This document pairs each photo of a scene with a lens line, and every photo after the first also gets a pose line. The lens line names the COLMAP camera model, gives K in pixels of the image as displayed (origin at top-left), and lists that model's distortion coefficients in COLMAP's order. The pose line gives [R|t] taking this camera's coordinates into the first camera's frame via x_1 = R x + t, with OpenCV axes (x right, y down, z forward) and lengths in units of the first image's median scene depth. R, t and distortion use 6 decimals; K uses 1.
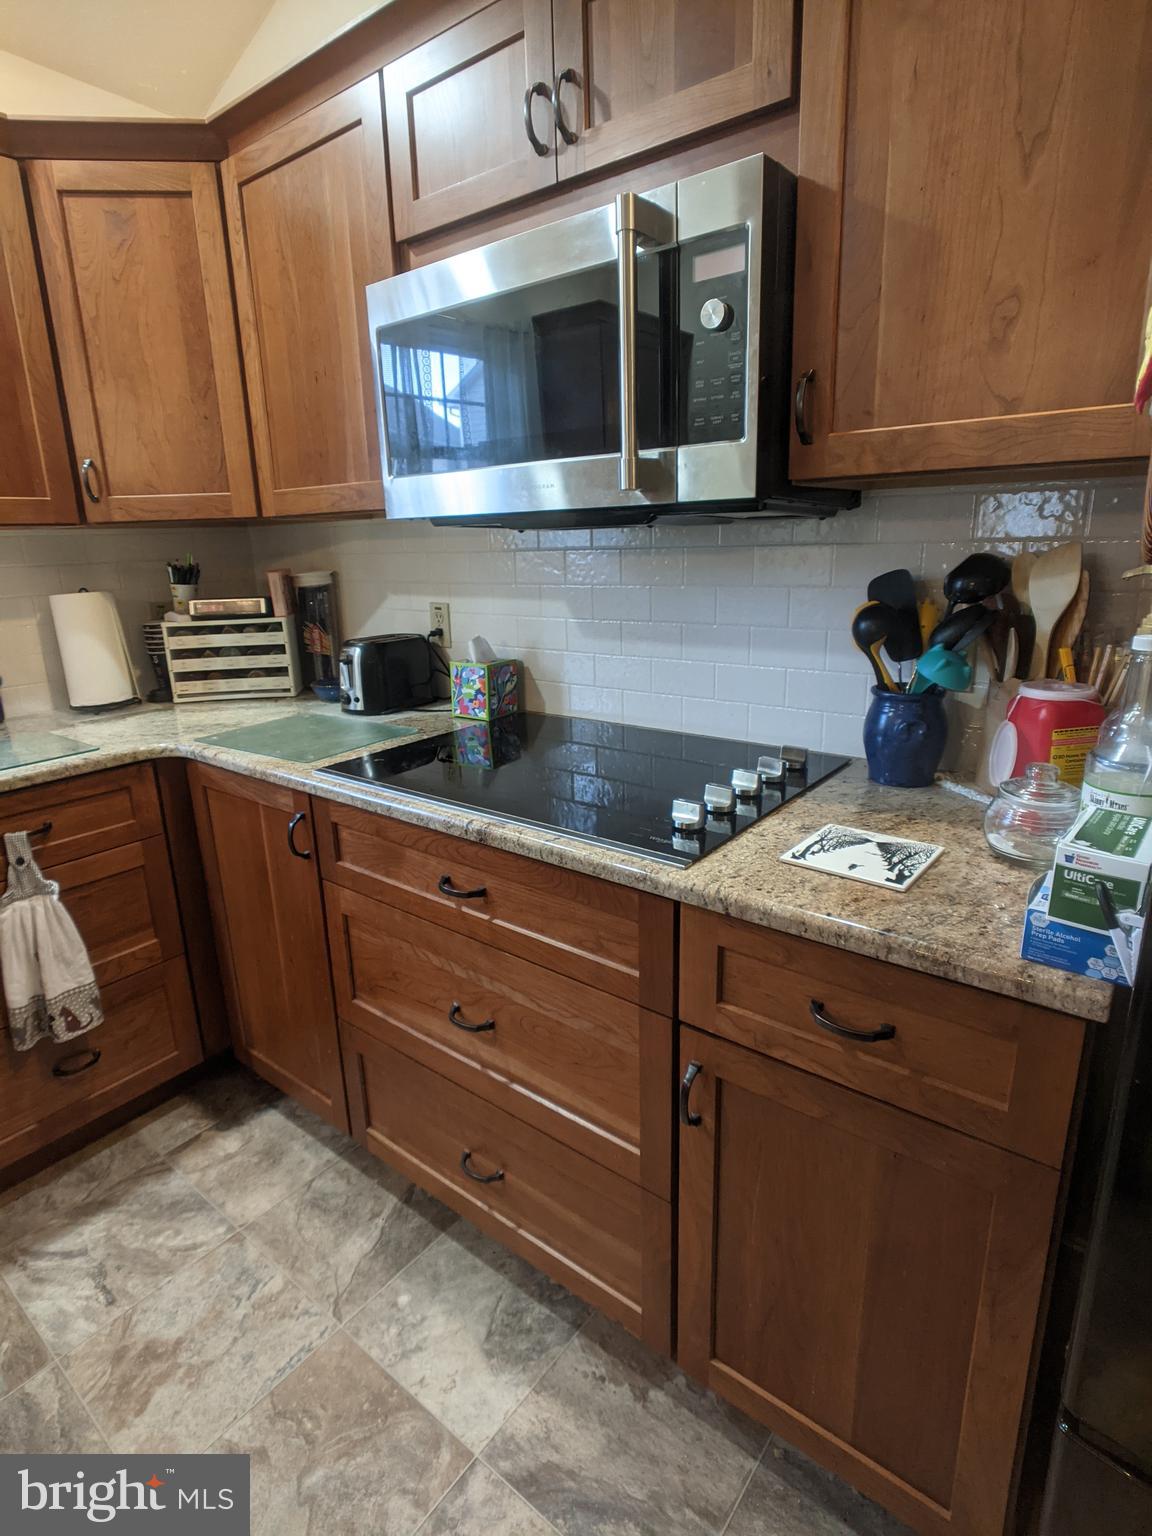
lens RADIAL K [[797.4, 0, 576.3], [0, 797.4, 756.1], [0, 0, 1]] dist [-0.018788, 0.002428]
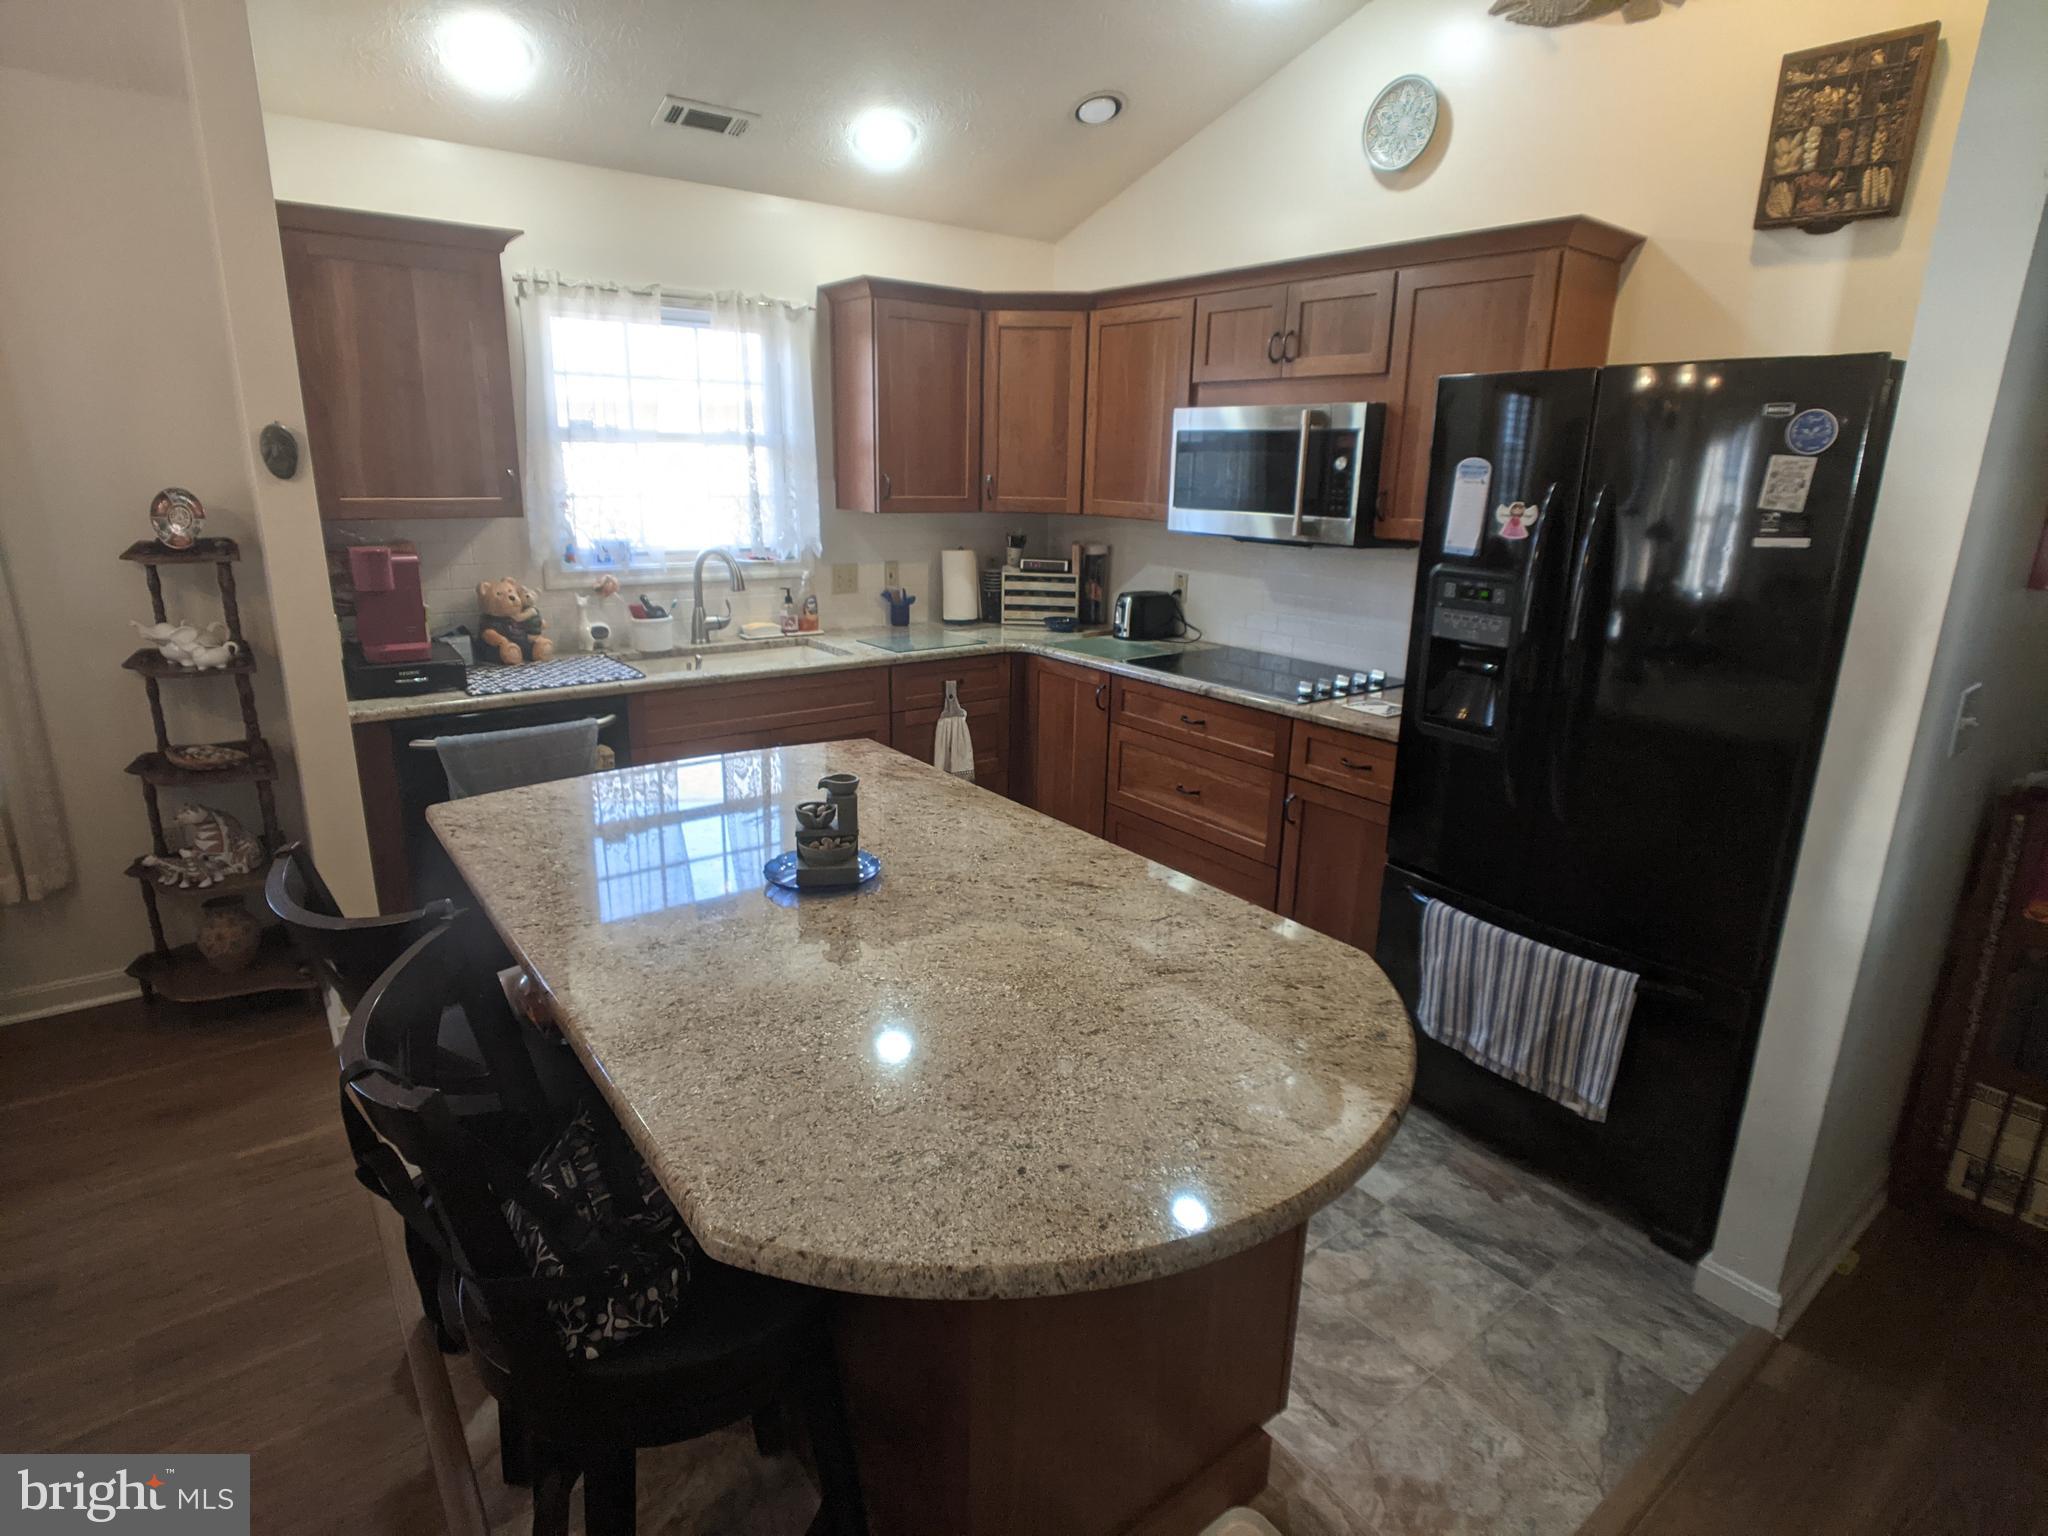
lens RADIAL K [[1063.2, 0, 1034.3], [0, 1063.2, 765.8], [0, 0, 1]] dist [-0.018788, 0.002428]
pose [[0.969251, 0.116153, -0.216933, 0.053969], [-0.114221, 0.993223, 0.021469, 0.217104], [0.217957, 0.003969, 0.975950, -1.399107]]
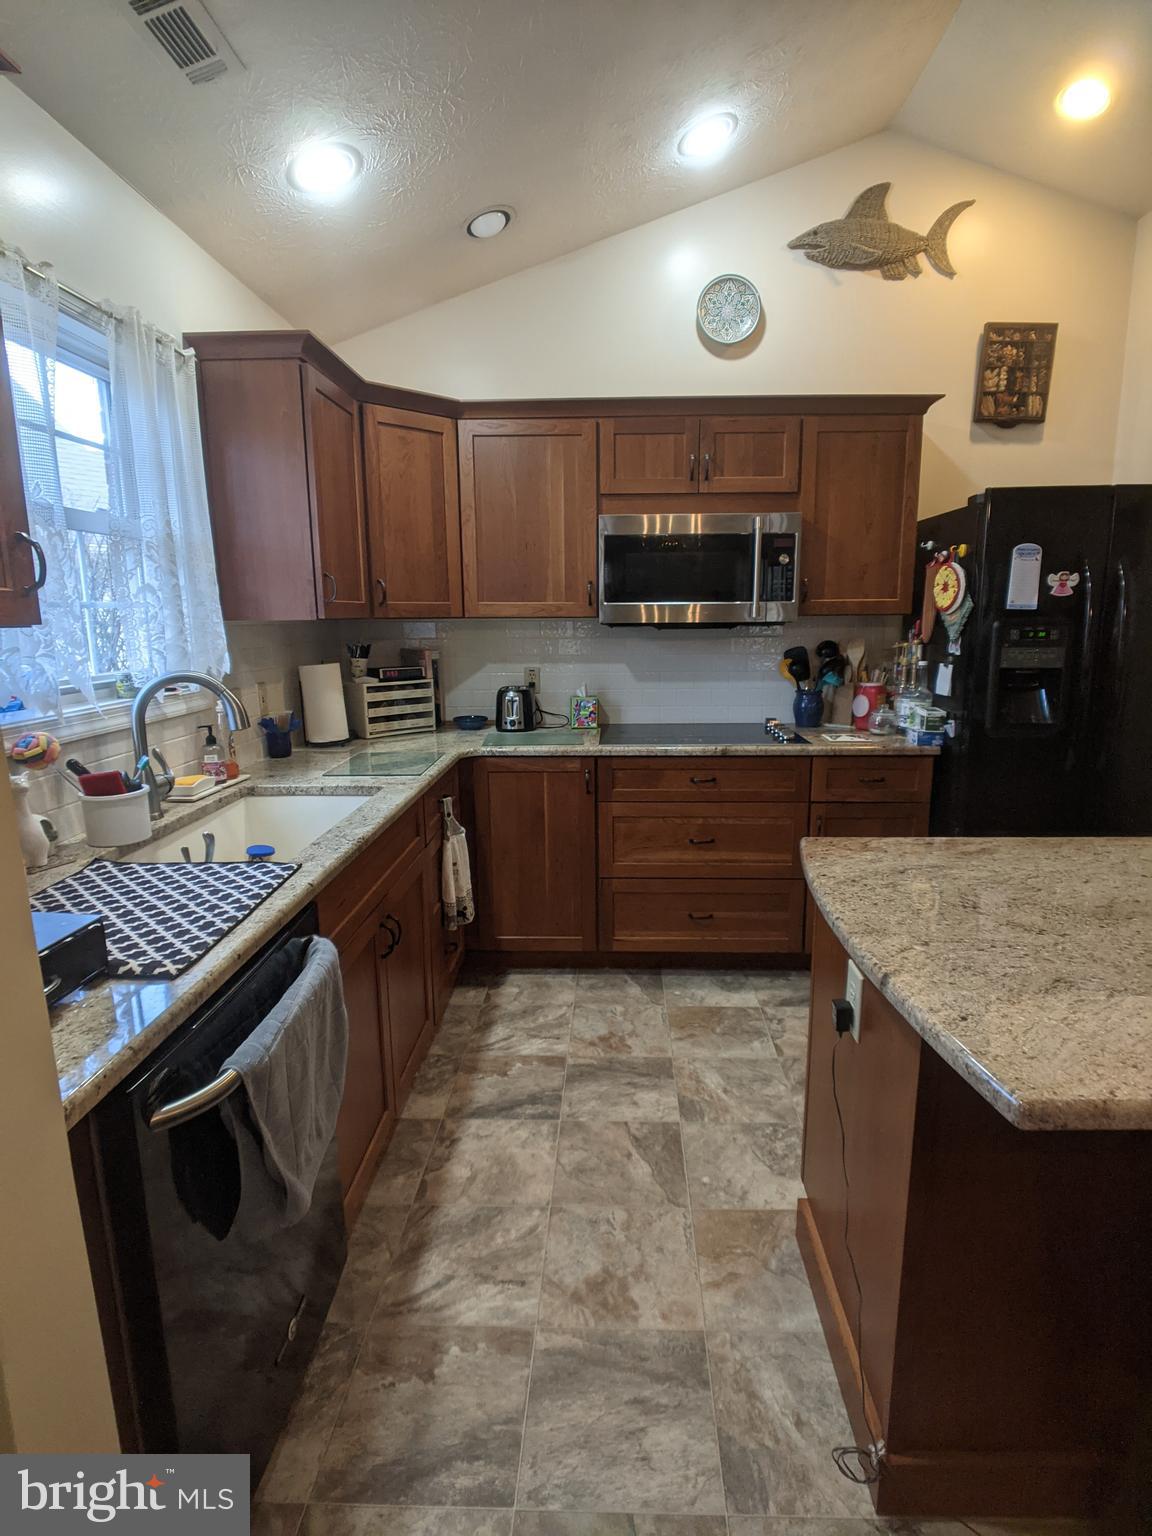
lens RADIAL K [[797.4, 0, 578.7], [0, 797.4, 780.6], [0, 0, 1]] dist [-0.018788, 0.002428]
pose [[0.803486, -0.097587, 0.587271, -1.467695], [0.142694, 0.989286, -0.030840, 0.151595], [-0.577970, 0.108580, 0.808802, -0.551004]]
